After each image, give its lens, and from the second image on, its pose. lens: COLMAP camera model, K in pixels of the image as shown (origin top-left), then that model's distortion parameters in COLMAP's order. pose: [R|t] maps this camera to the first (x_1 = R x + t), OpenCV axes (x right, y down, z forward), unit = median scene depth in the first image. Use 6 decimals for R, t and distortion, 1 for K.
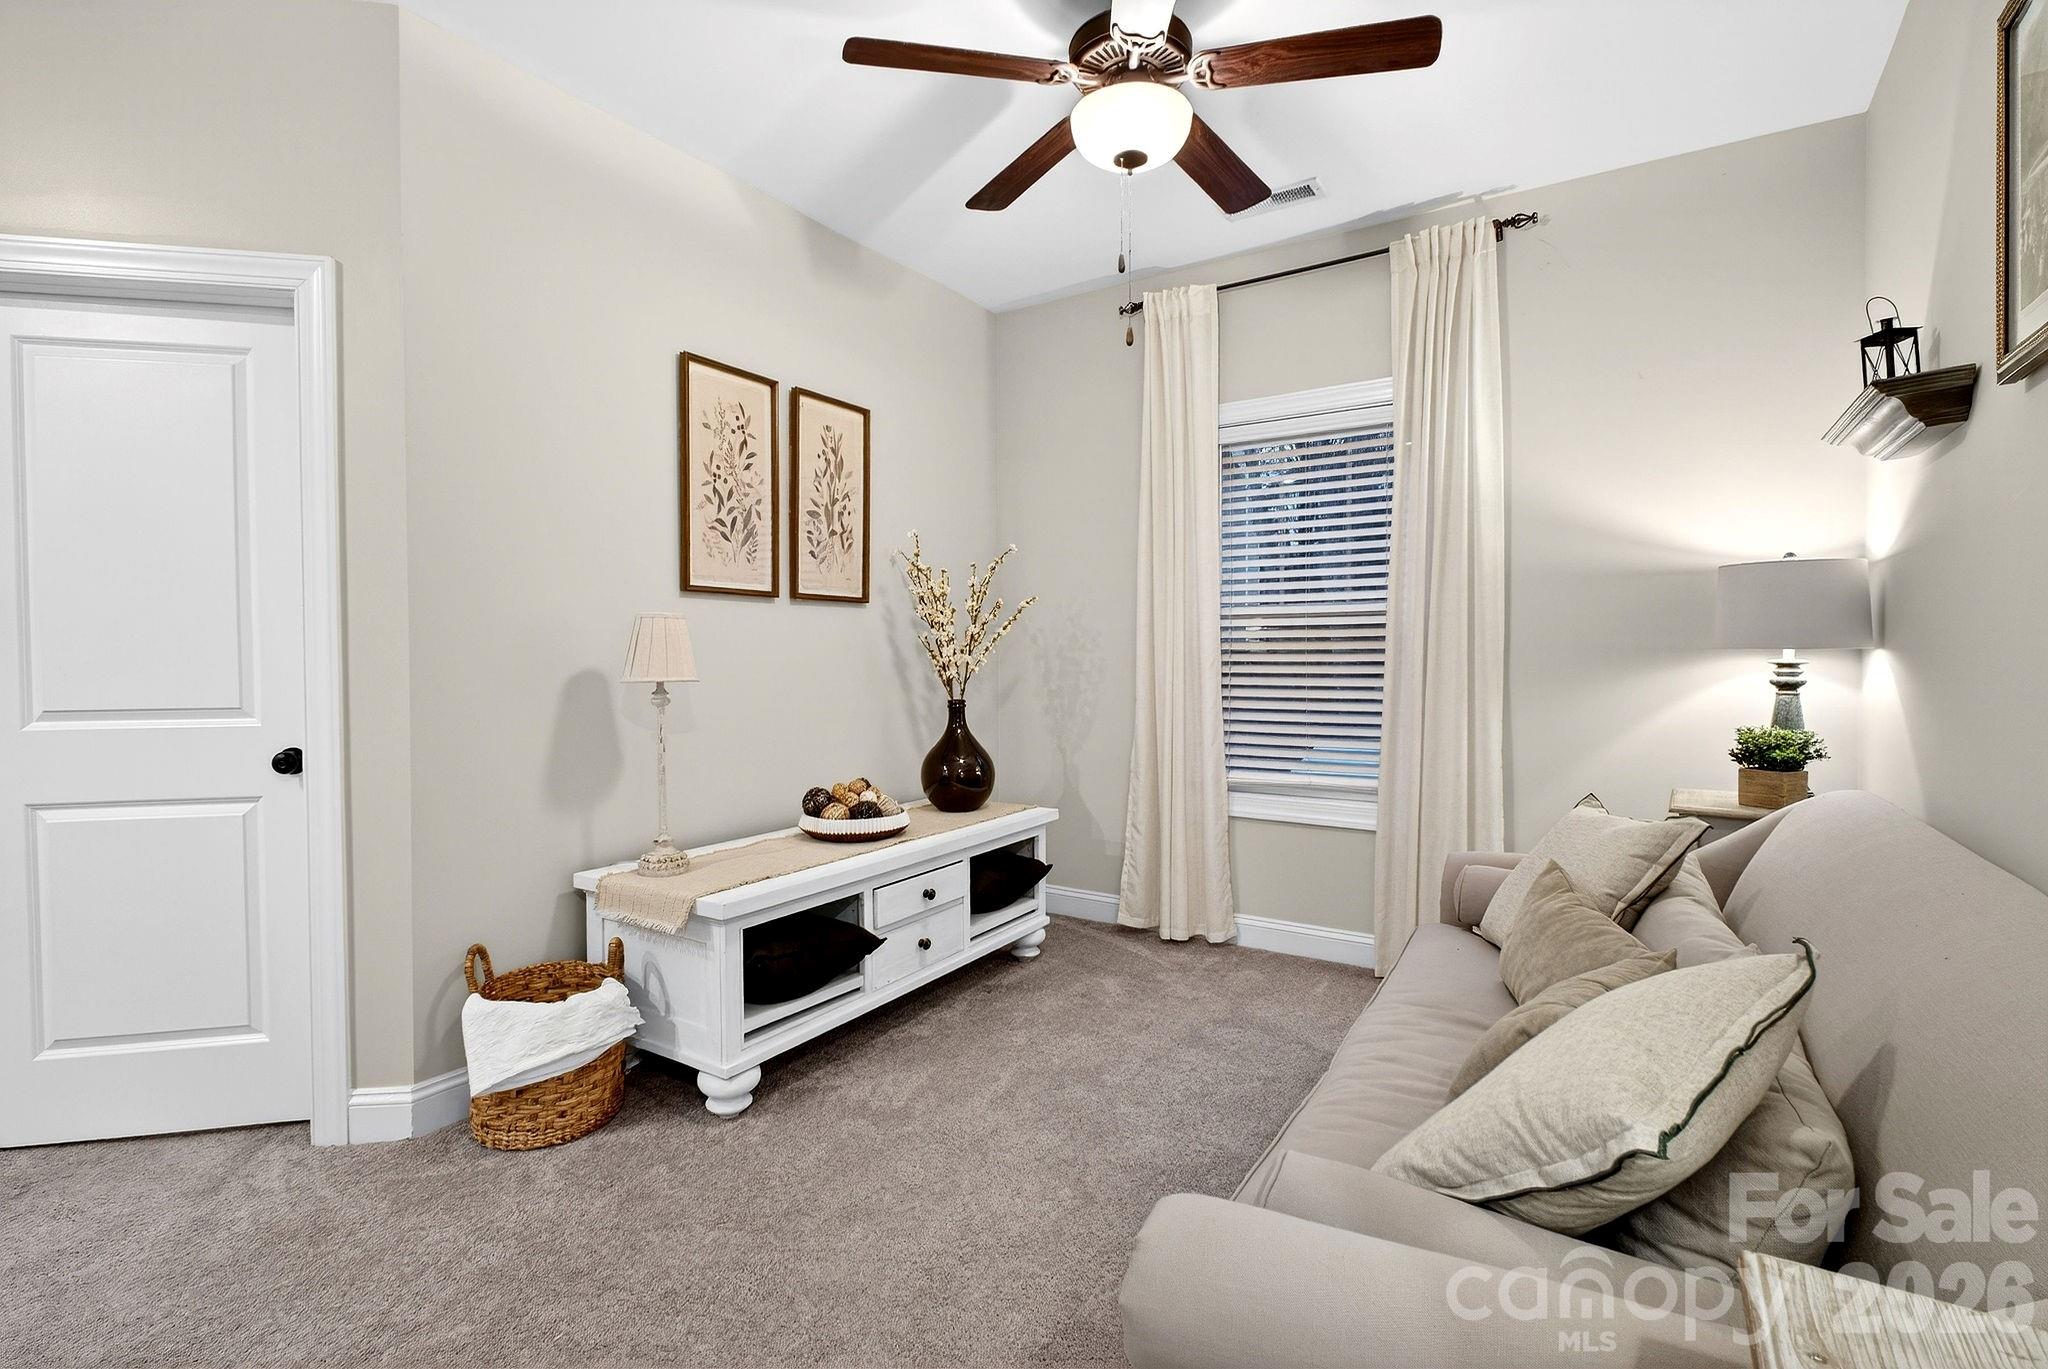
lens RADIAL K [[941.7, 0, 1022.0], [0, 941.7, 663.3], [0, 0, 1]] dist [0.023927, -0.019318]
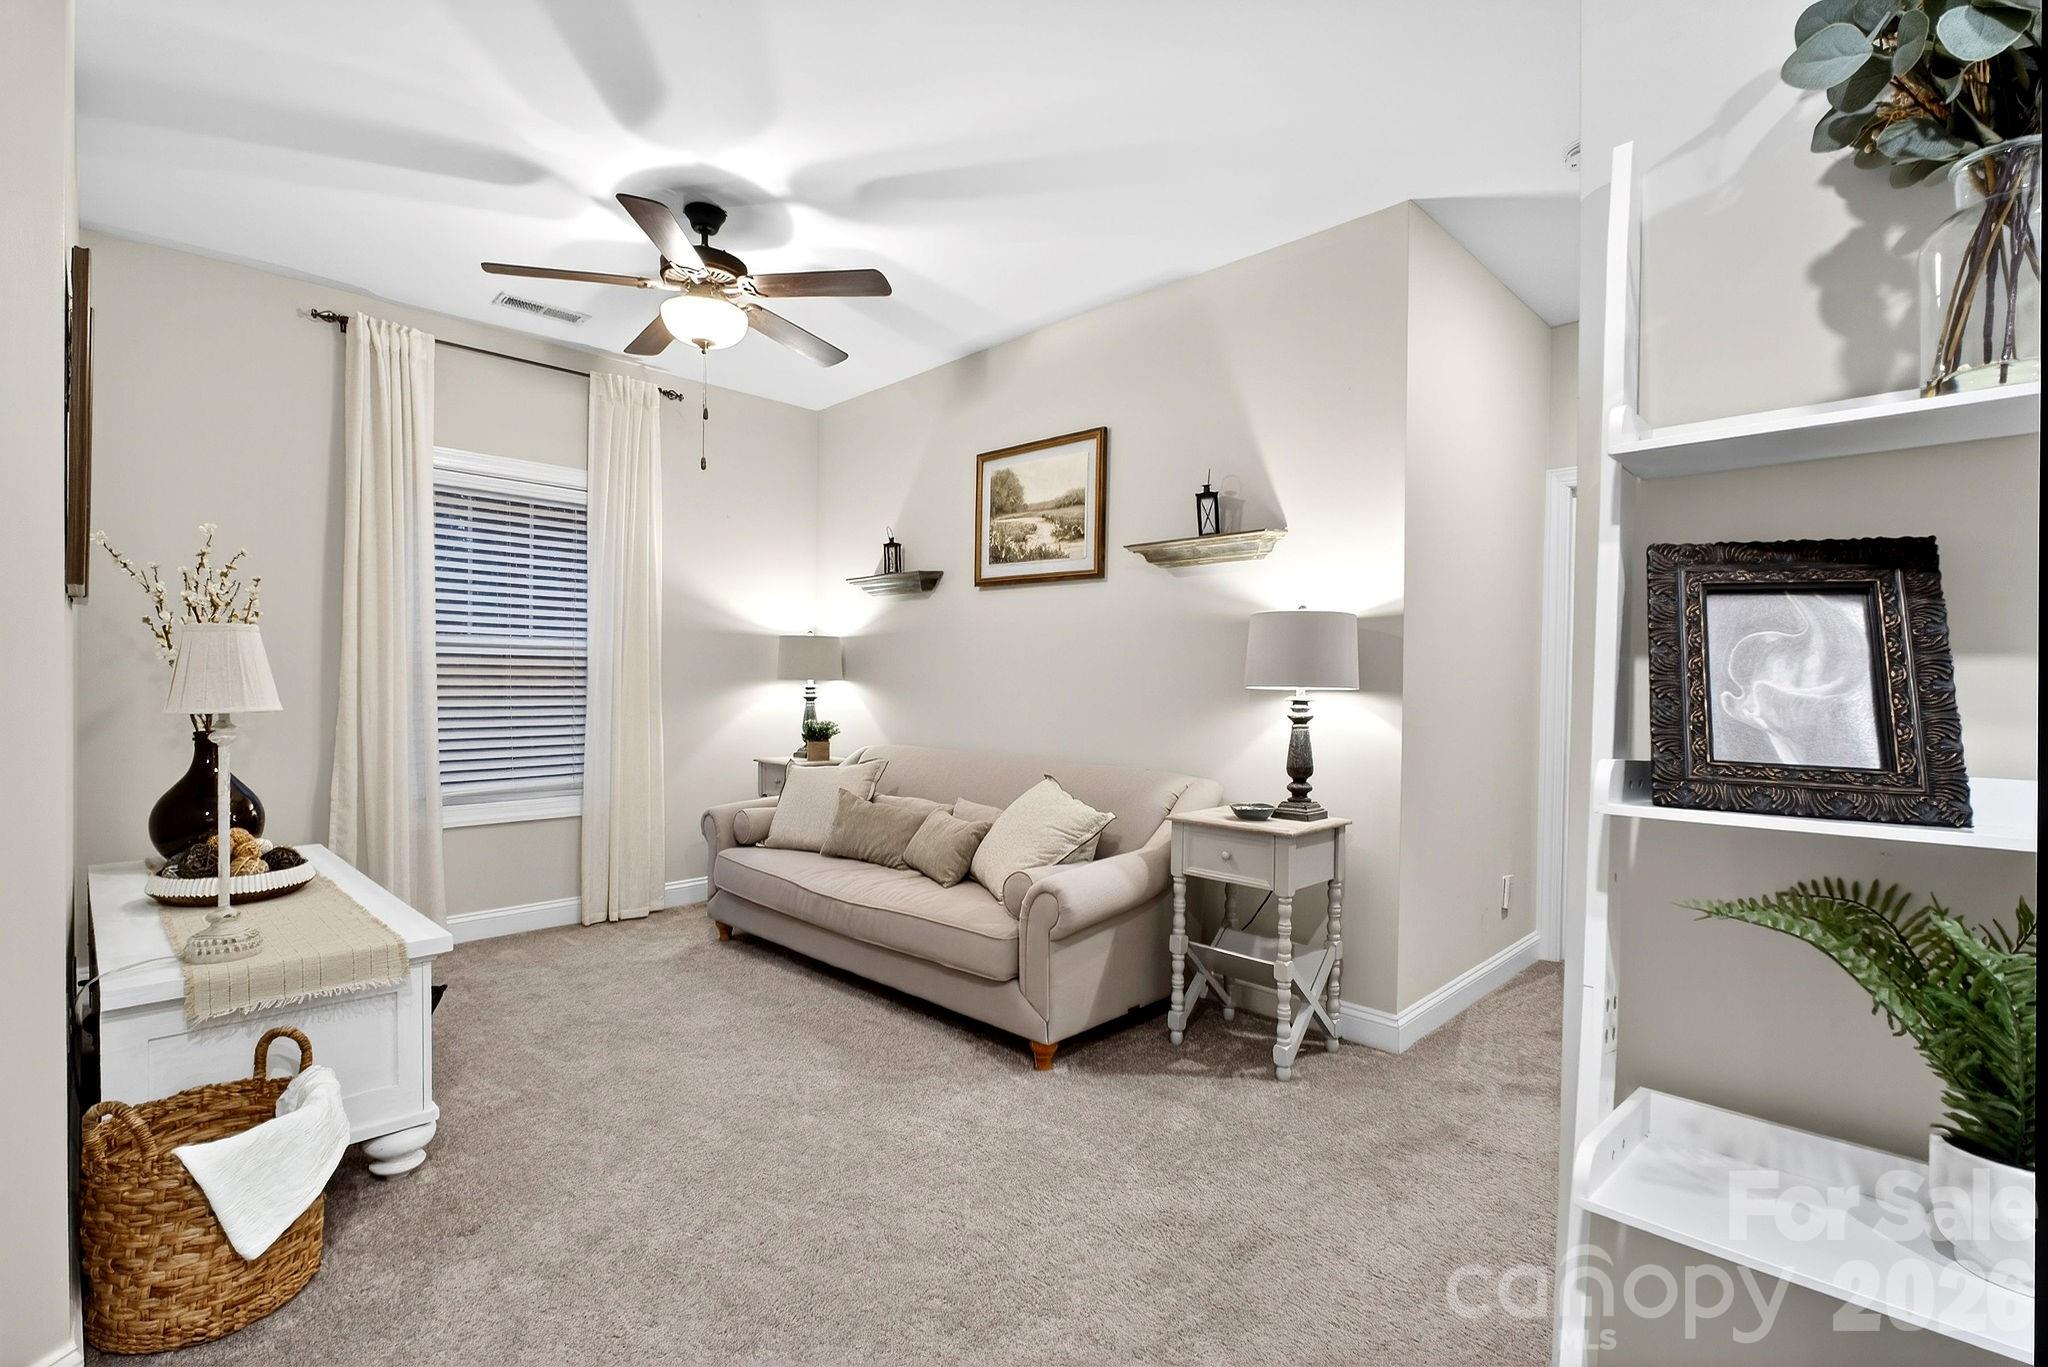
lens RADIAL K [[948.9, 0, 970.8], [0, 948.9, 682.0], [0, 0, 1]] dist [0.028718, -0.021223]
pose [[0.240712, 0.001214, 0.970596, -0.852428], [-0.000998, 0.999999, -0.001003, -0.007109], [-0.970596, -0.000727, 0.240713, 0.172222]]
